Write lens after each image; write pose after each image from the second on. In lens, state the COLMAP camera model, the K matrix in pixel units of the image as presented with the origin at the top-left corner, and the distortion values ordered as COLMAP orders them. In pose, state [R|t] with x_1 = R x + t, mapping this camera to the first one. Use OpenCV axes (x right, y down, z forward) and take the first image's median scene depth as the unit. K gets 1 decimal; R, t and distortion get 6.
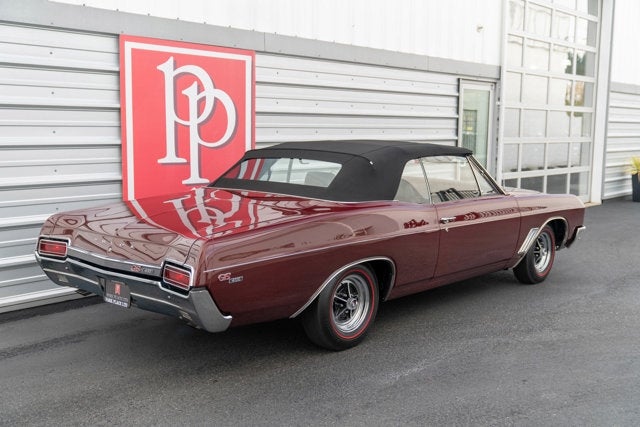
lens RADIAL K [[700.3, 0, 320.0], [0, 700.3, 213.5], [0, 0, 1]] dist [0.000475, -0.023495]
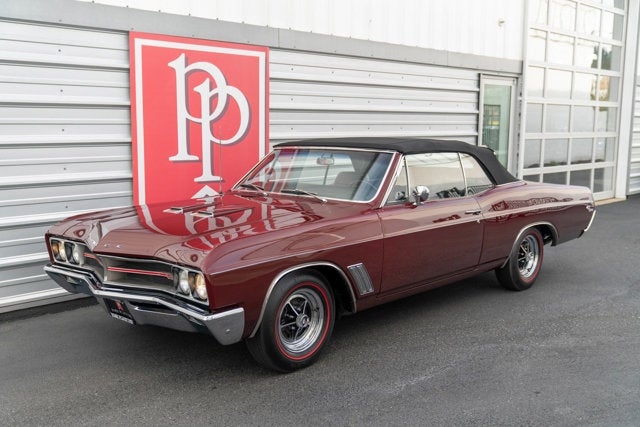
lens RADIAL K [[677.7, 0, 316.6], [0, 677.7, 214.1], [0, 0, 1]] dist [-0.000343, -0.004164]
pose [[0.998834, 0.003651, -0.048135, 0.024273], [-0.003038, 0.999913, 0.012803, -0.009139], [0.048177, -0.012642, 0.998759, 0.047434]]
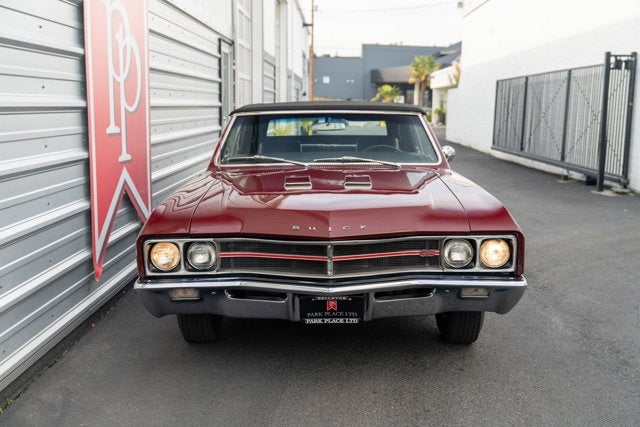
lens RADIAL K [[773.5, 0, 320.0], [0, 773.5, 213.5], [0, 0, 1]] dist [-0.003662, 0.006070]
pose [[0.755976, -0.094517, 0.647740, -0.590027], [0.080162, 0.995440, 0.051696, -0.013236], [-0.649673, 0.012843, 0.760105, 0.248003]]
